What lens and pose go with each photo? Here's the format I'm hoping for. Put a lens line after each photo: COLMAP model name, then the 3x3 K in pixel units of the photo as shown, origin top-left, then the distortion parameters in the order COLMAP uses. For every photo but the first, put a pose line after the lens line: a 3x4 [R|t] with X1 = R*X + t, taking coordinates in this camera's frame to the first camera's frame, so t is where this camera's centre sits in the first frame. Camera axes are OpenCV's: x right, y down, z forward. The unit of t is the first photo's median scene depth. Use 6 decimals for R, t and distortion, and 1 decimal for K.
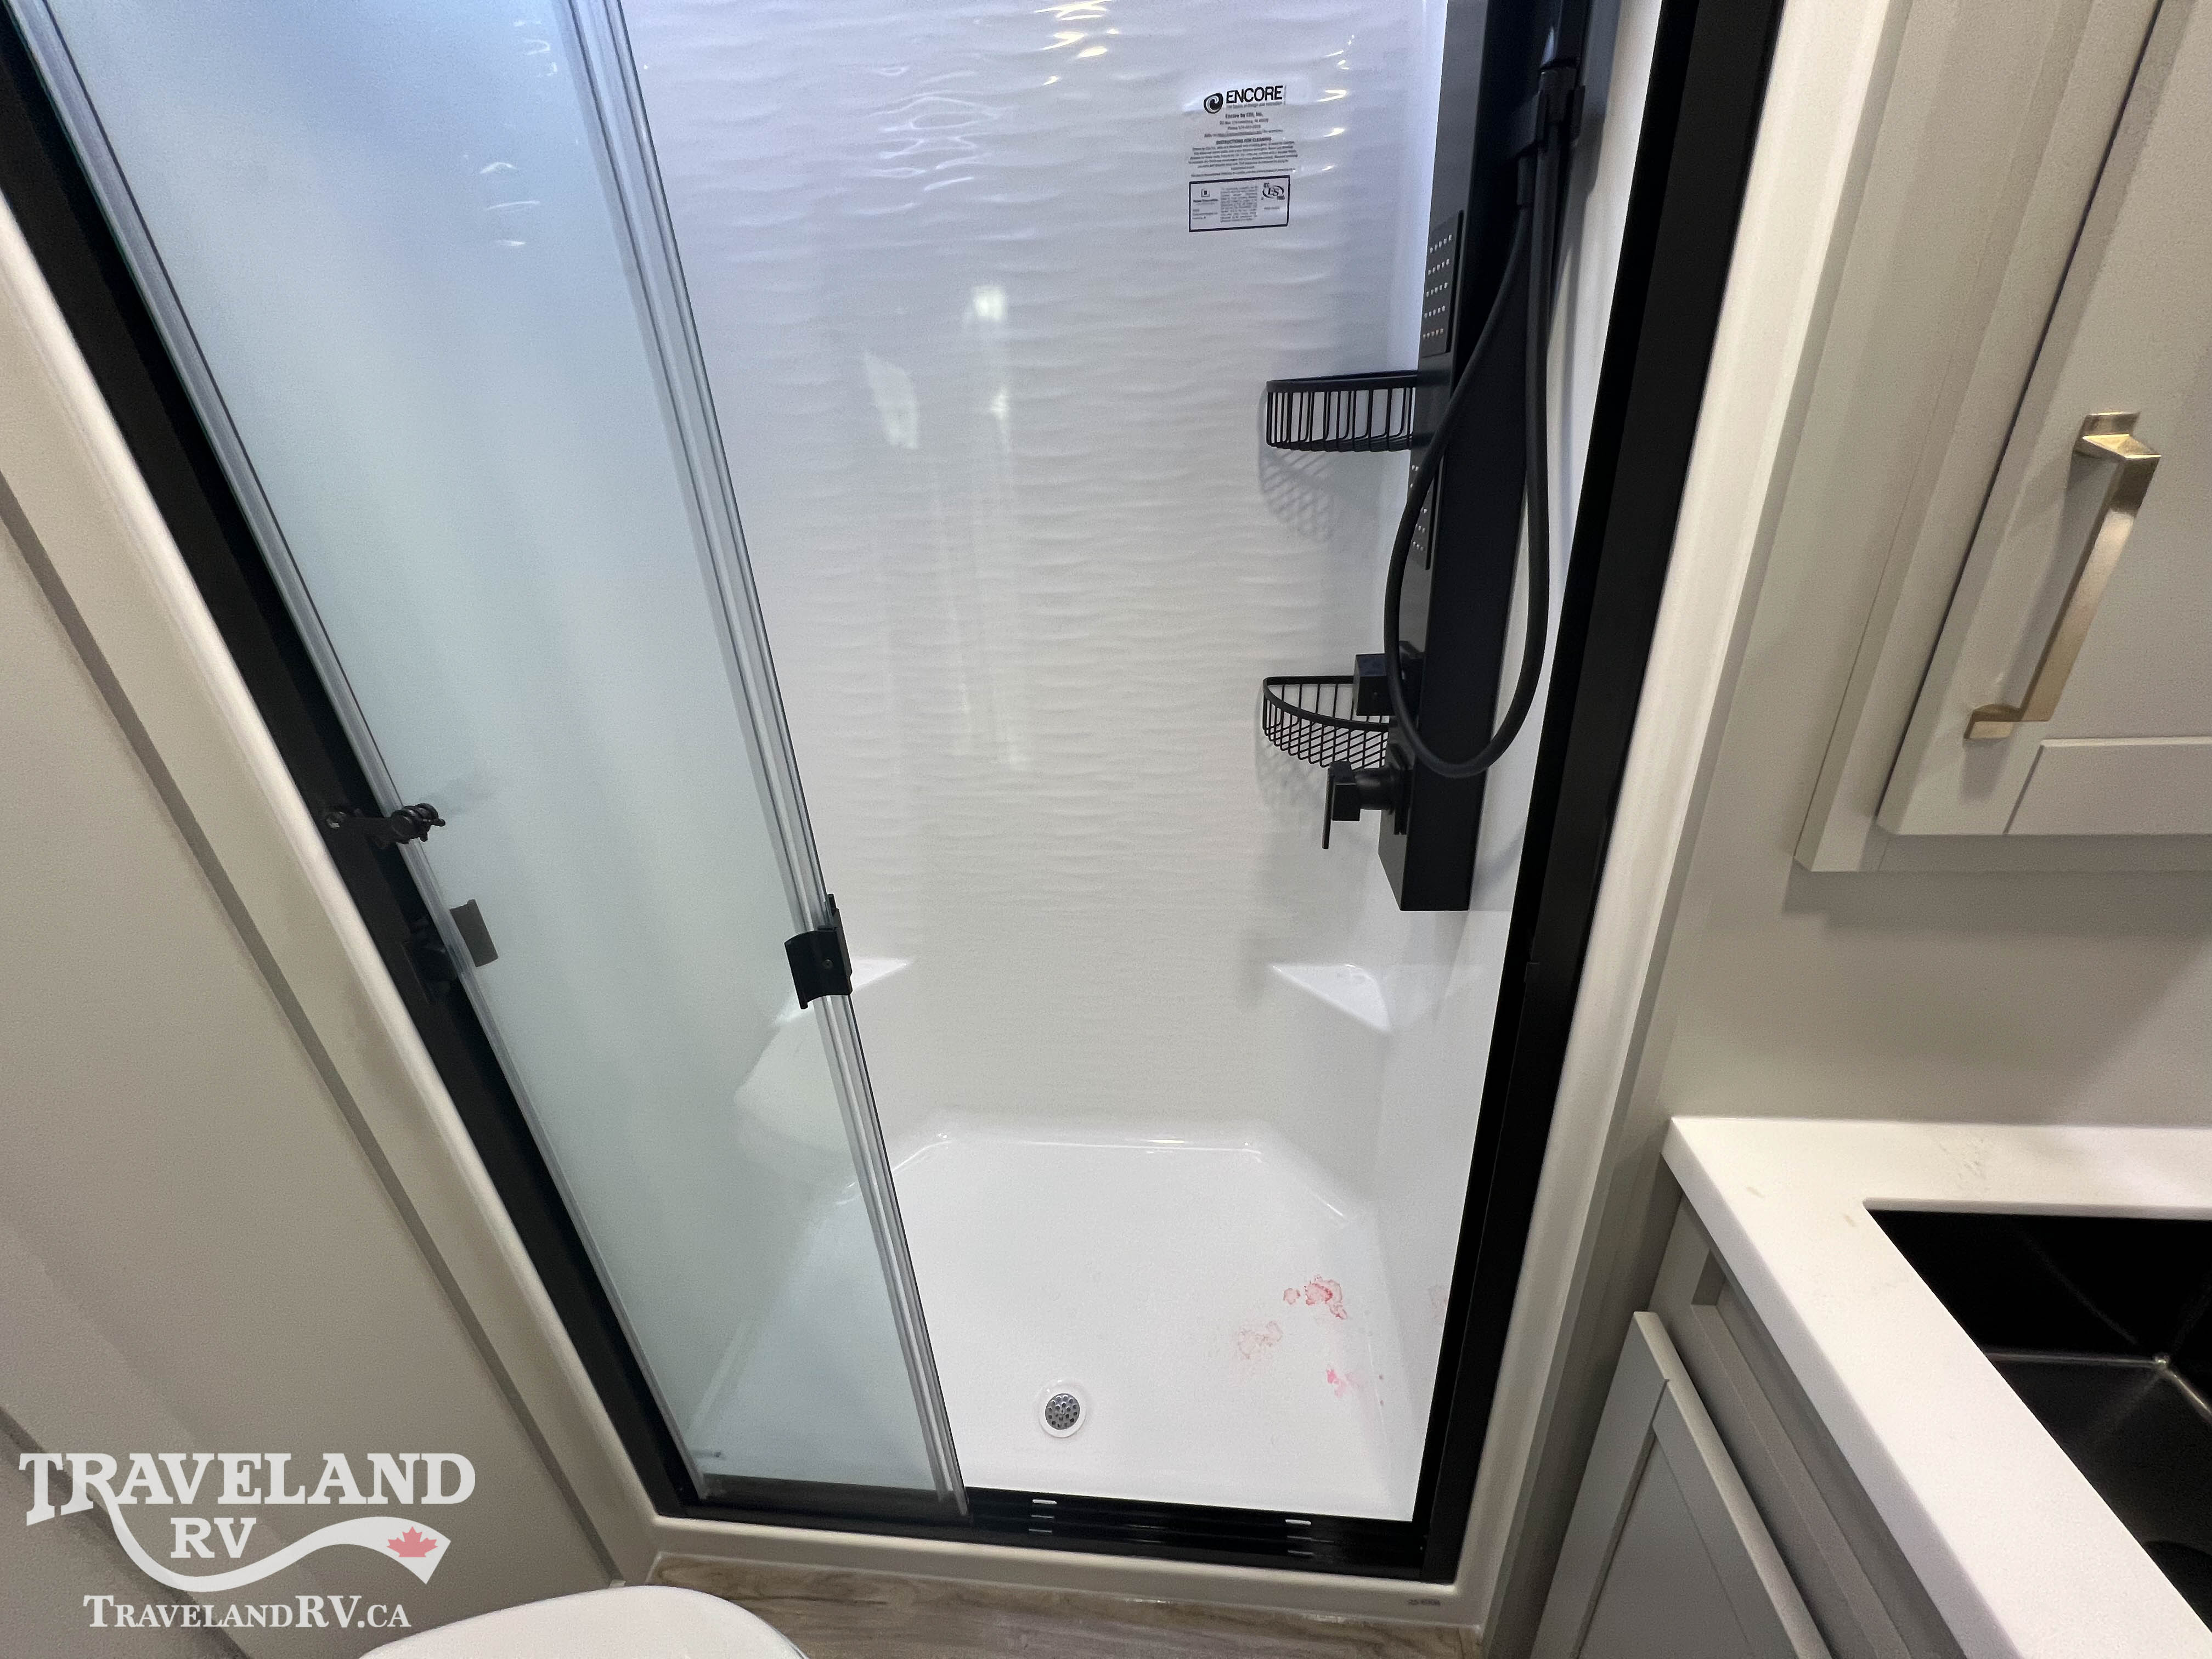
lens RADIAL K [[882.4, 0, 1107.9], [0, 882.4, 828.6], [0, 0, 1]] dist [-0.002658, -0.000230]
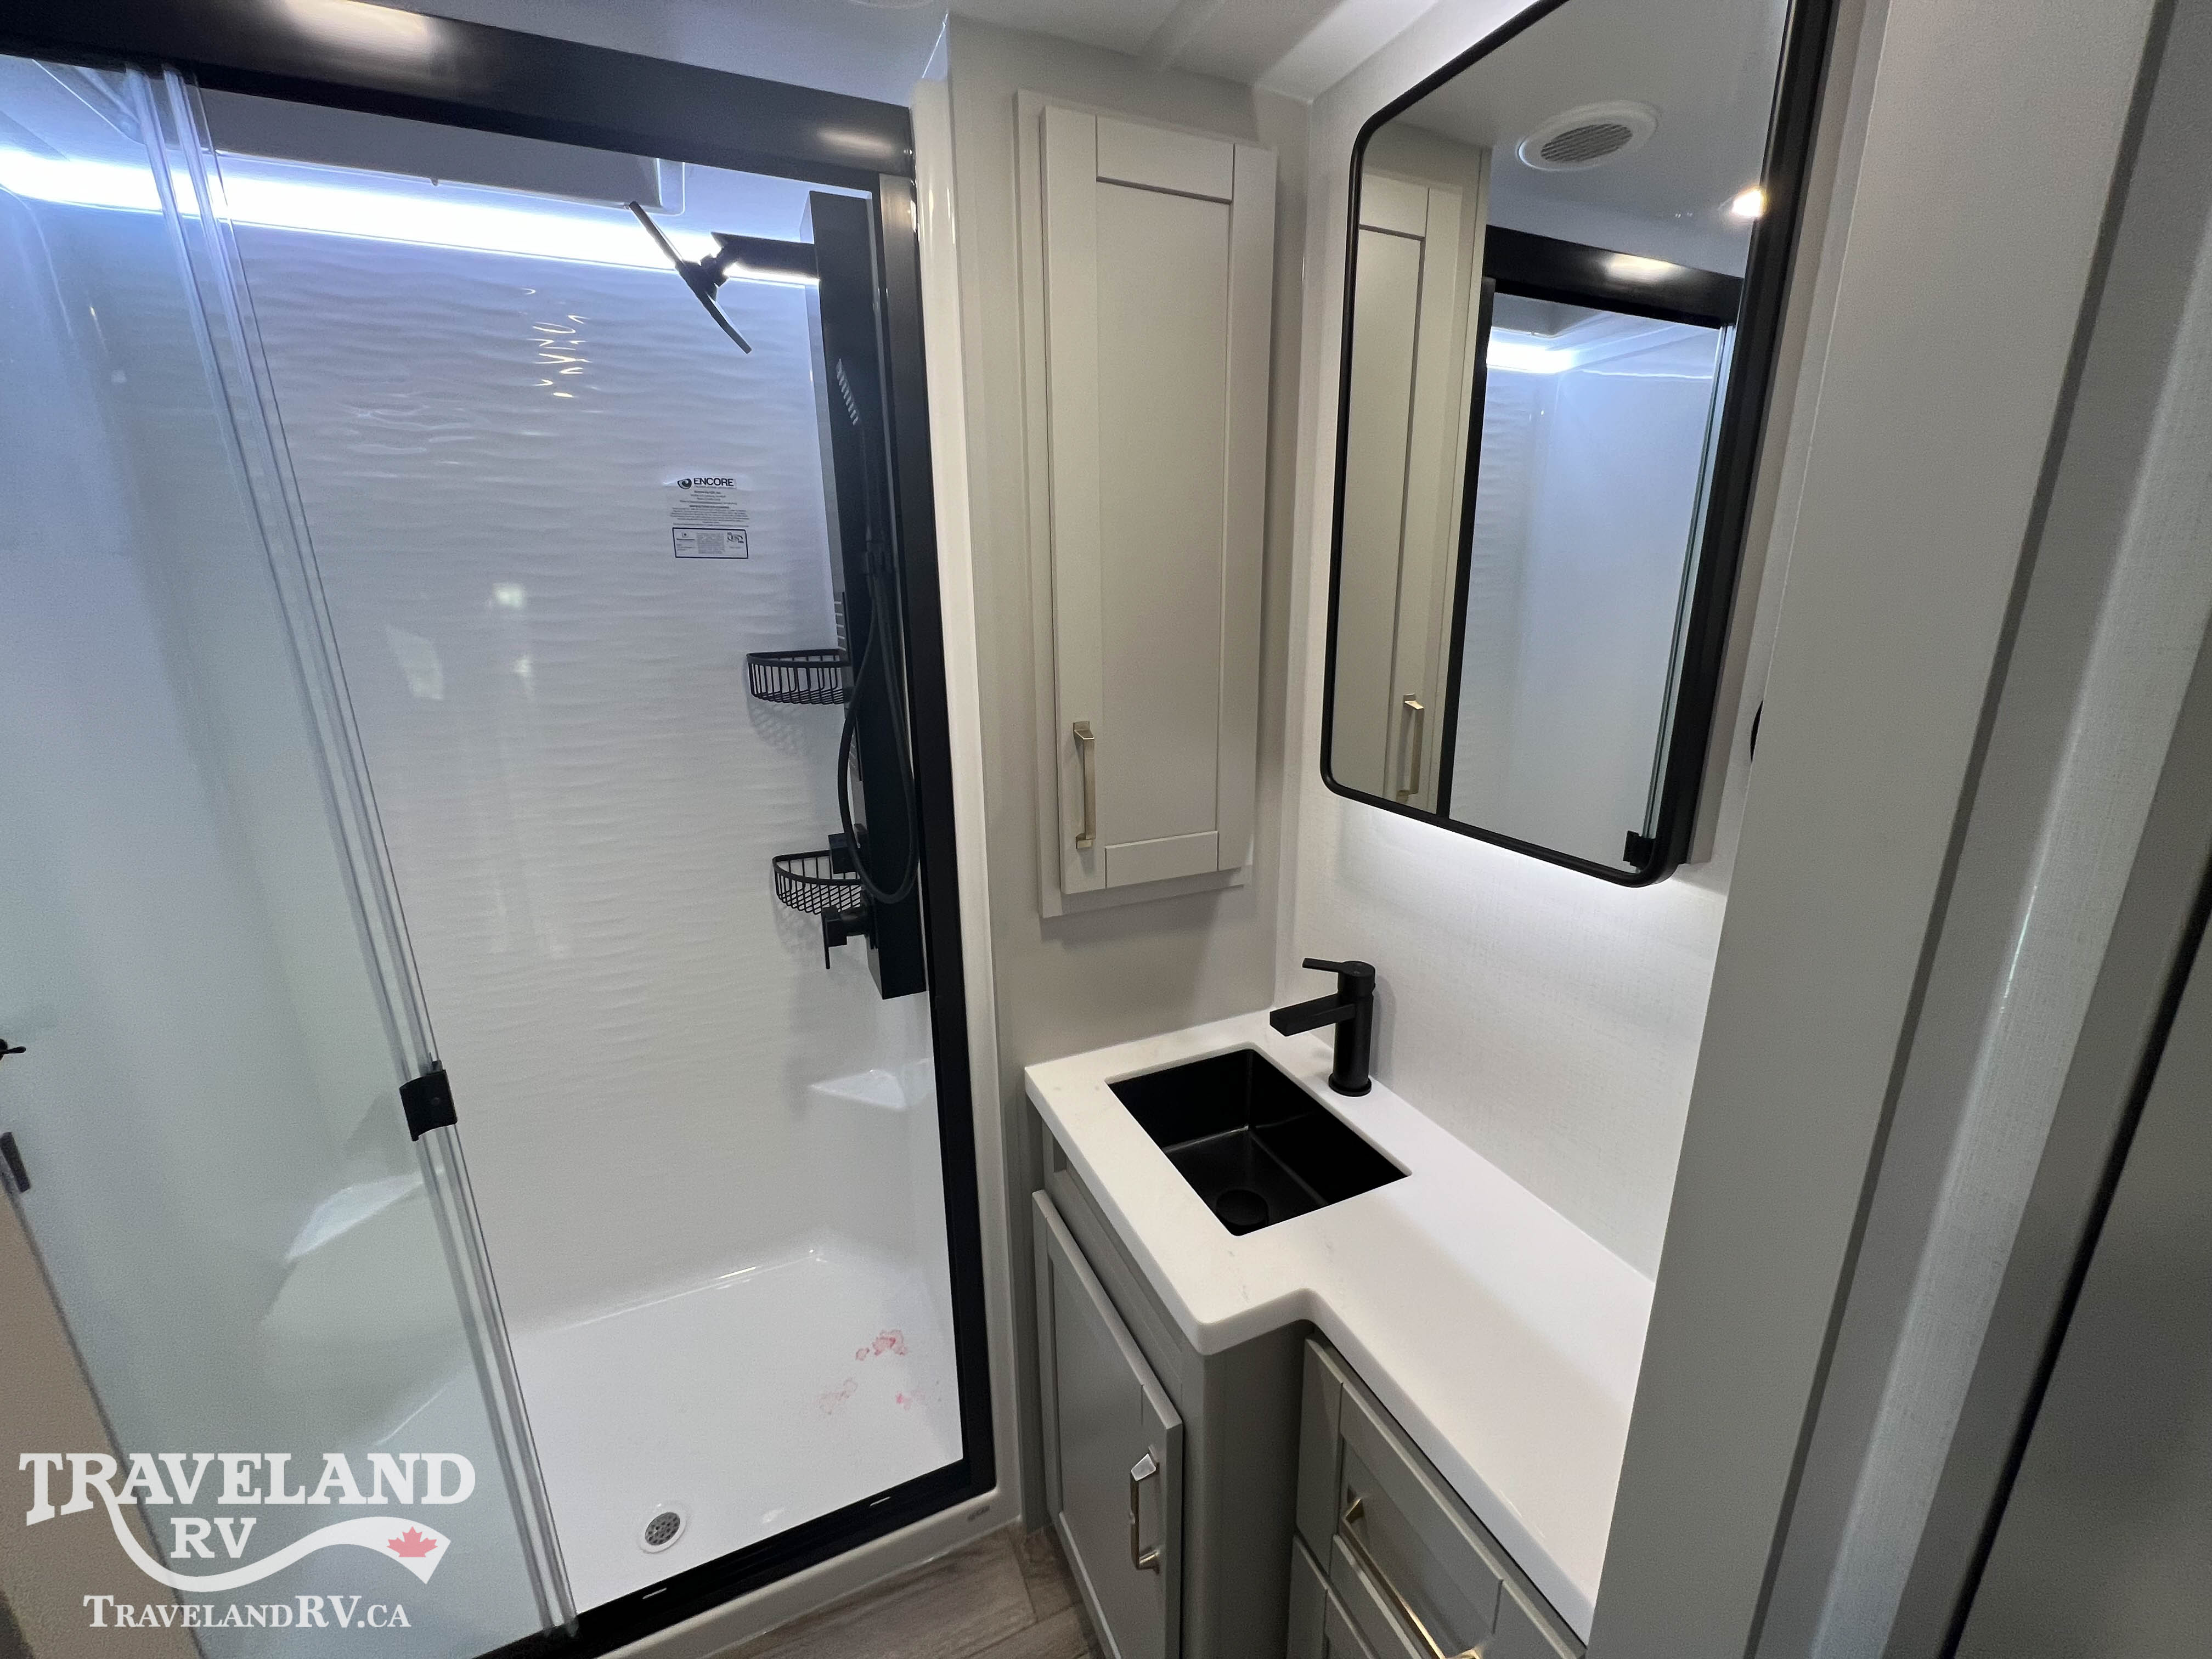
lens RADIAL K [[882.4, 0, 1107.9], [0, 882.4, 828.6], [0, 0, 1]] dist [-0.002658, -0.000230]
pose [[0.867204, -0.086838, 0.490323, -0.039271], [0.180897, 0.972343, -0.147734, 0.090869], [-0.463933, 0.216813, 0.858928, -0.465958]]
